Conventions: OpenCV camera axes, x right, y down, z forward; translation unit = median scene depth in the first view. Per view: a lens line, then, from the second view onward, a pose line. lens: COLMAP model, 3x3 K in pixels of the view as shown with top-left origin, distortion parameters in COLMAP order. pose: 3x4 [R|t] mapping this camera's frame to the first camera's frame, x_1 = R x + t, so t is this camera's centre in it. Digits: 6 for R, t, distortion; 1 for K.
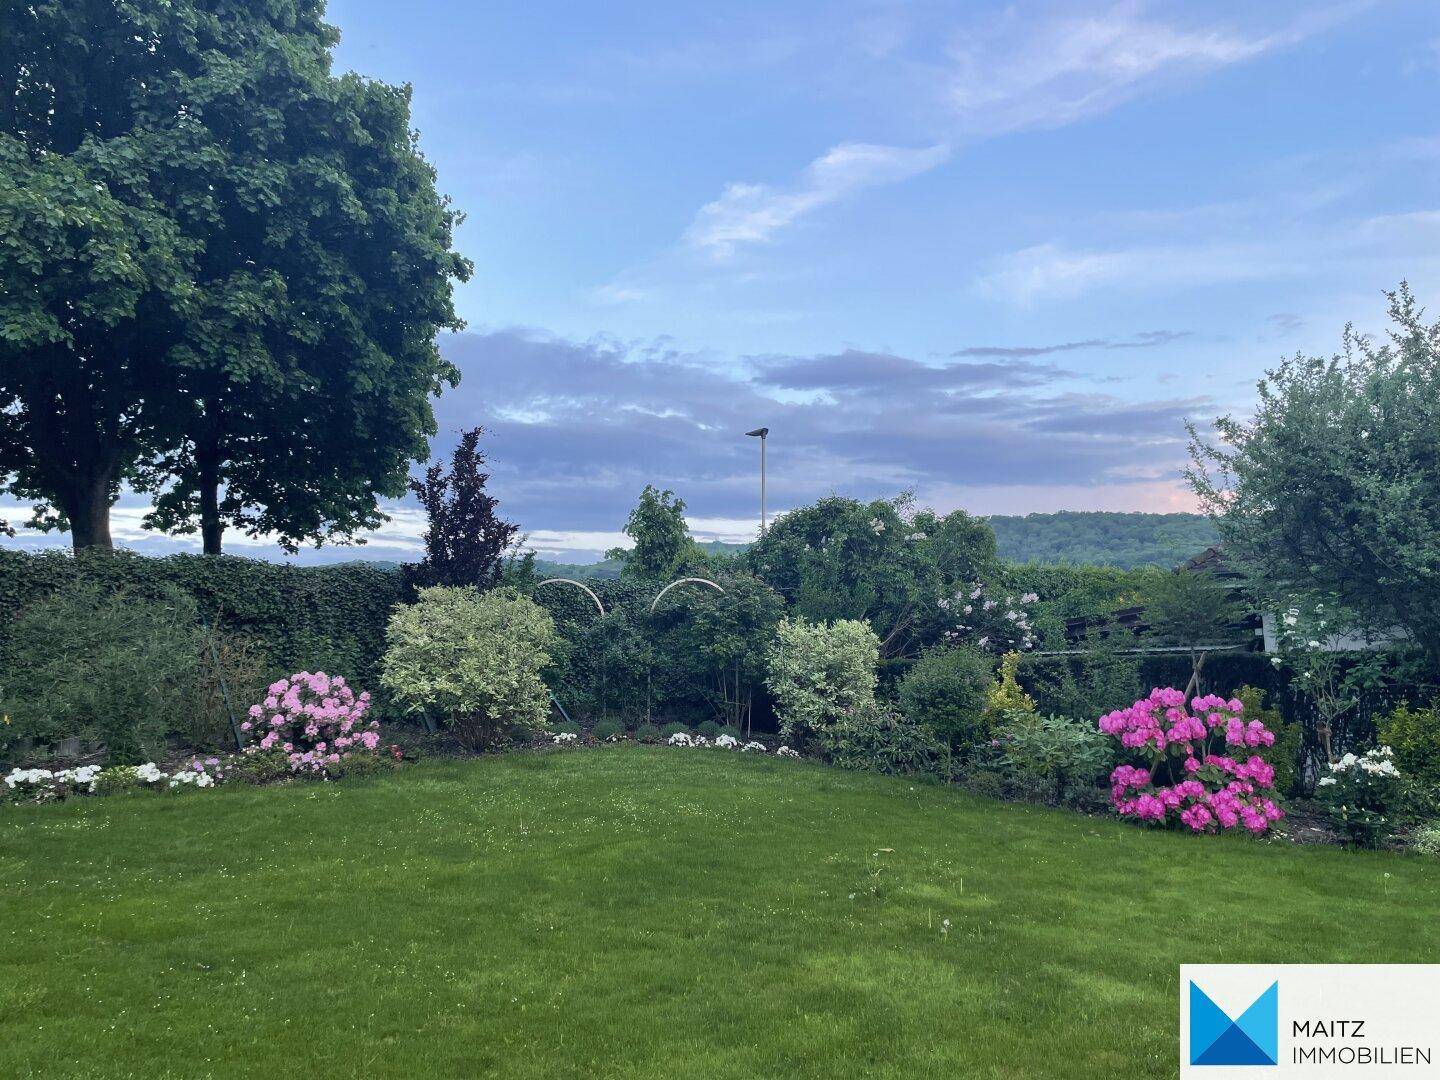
lens RADIAL K [[1068.6, 0, 720.0], [0, 1068.6, 540.0], [0, 0, 1]] dist [0.079620, -0.121473]
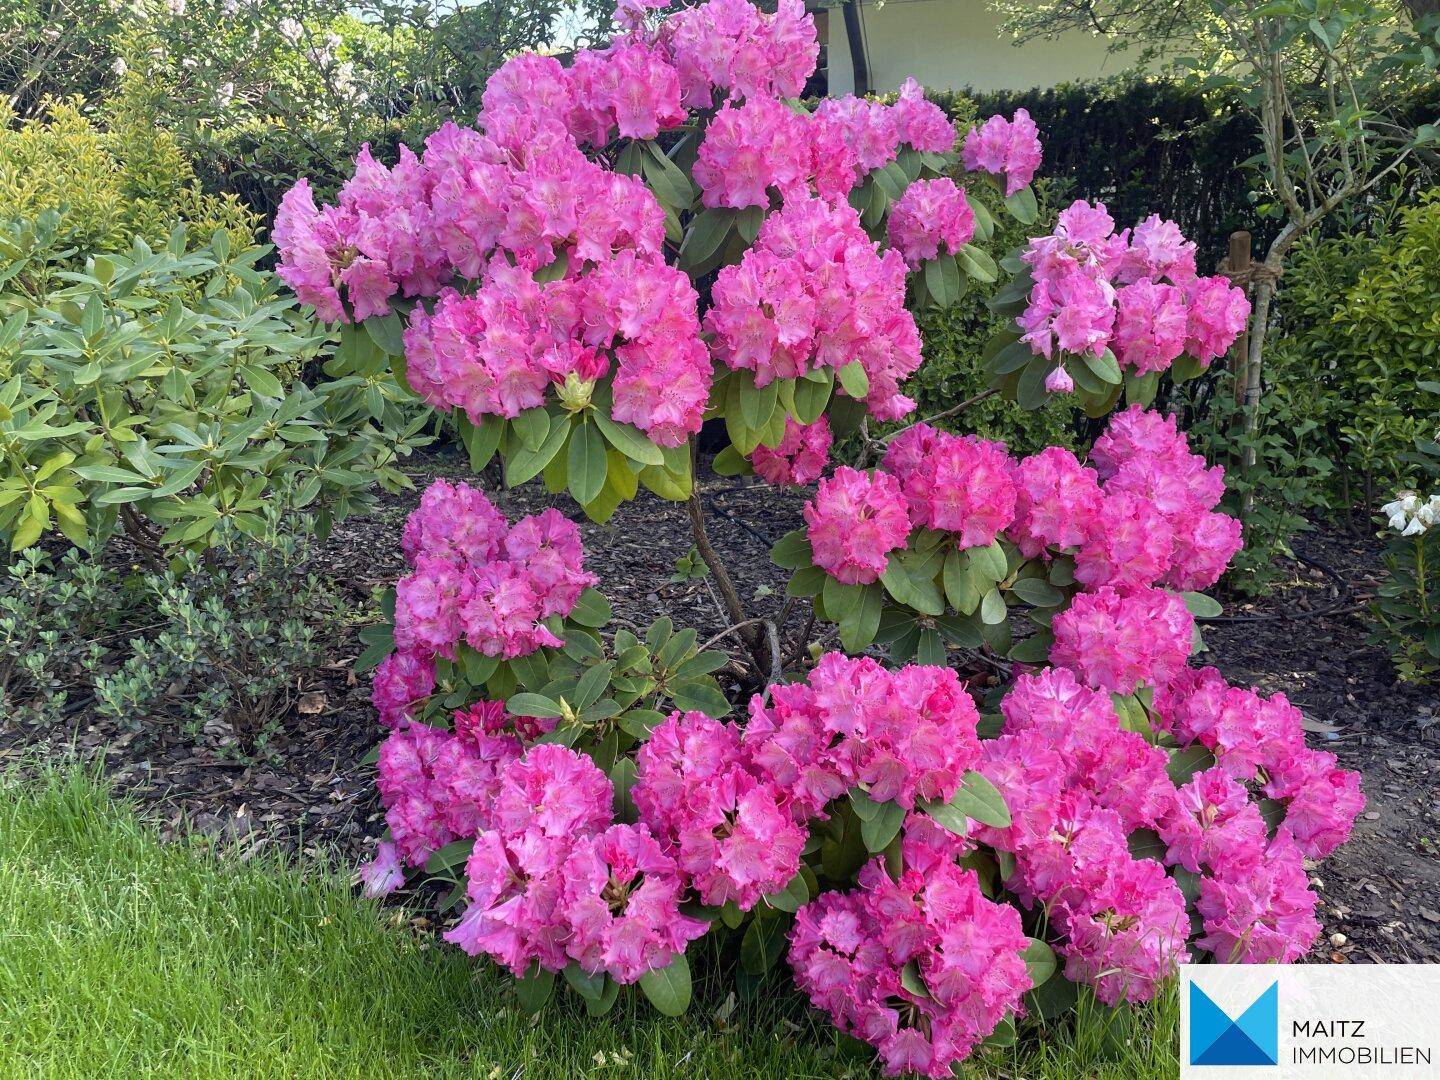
lens RADIAL K [[1068.6, 0, 720.0], [0, 1068.6, 540.0], [0, 0, 1]] dist [0.079620, -0.121473]
pose [[0.892029, -0.117895, 0.436332, 0.352677], [-0.058025, 0.927522, 0.369236, 0.157073], [-0.448239, -0.354687, 0.820536, 0.878833]]
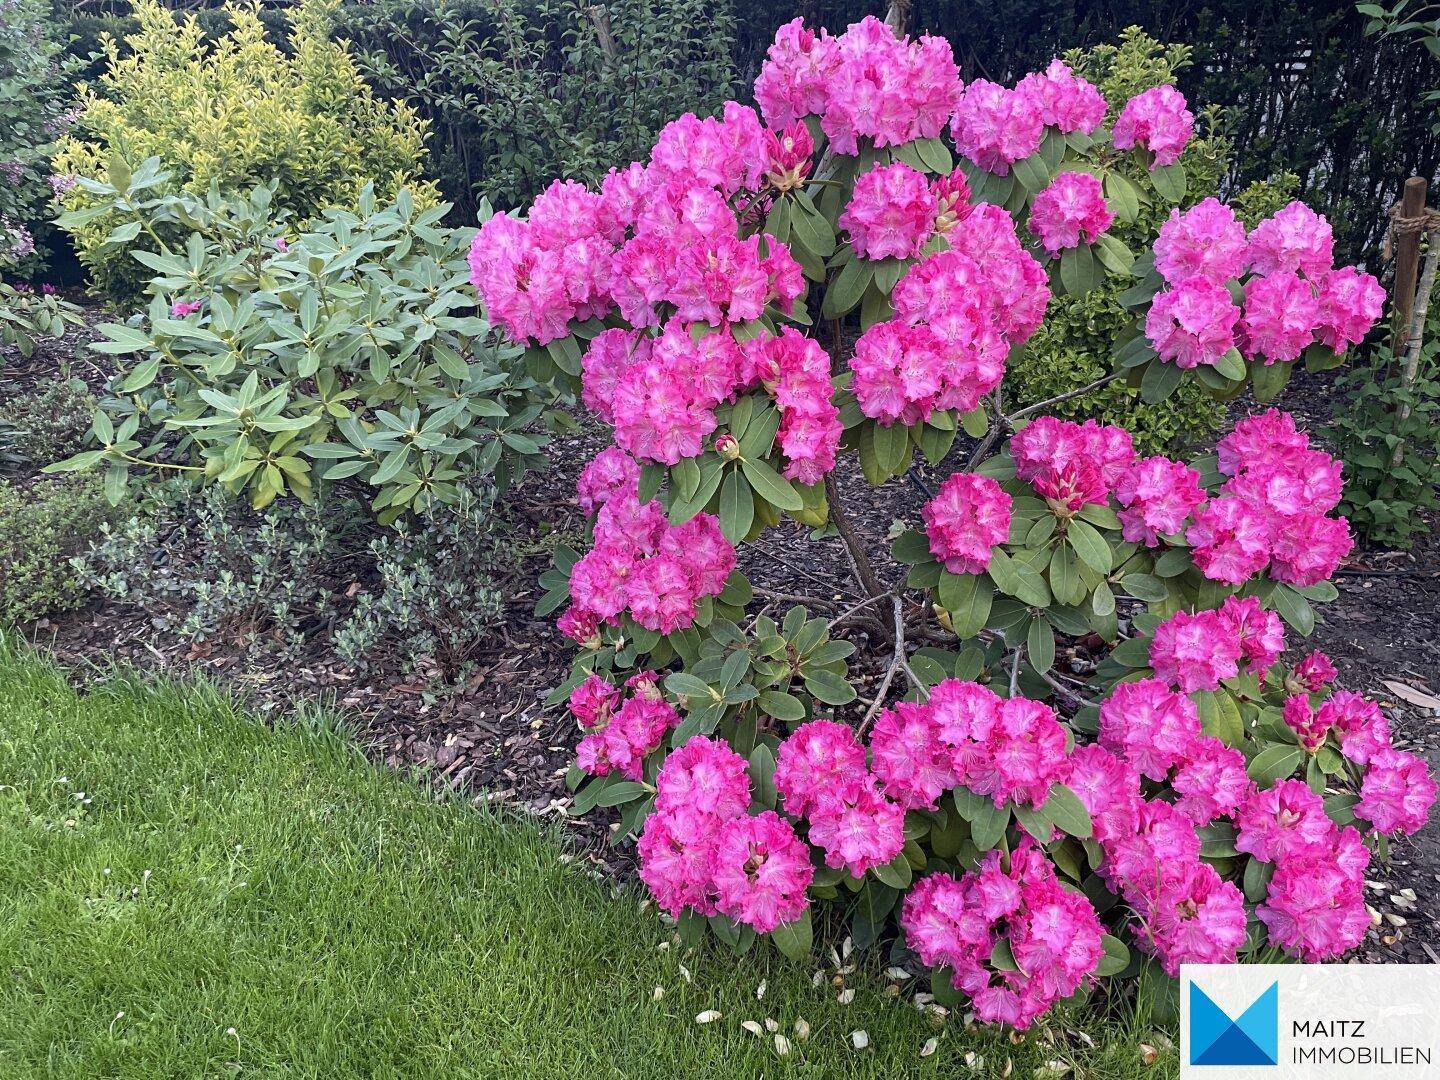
lens RADIAL K [[1068.6, 0, 720.0], [0, 1068.6, 540.0], [0, 0, 1]] dist [0.079620, -0.121473]
pose [[0.944016, -0.149130, 0.294268, 0.349063], [-0.020032, 0.864435, 0.502345, 0.128014], [-0.329290, -0.480117, 0.813054, 0.871820]]
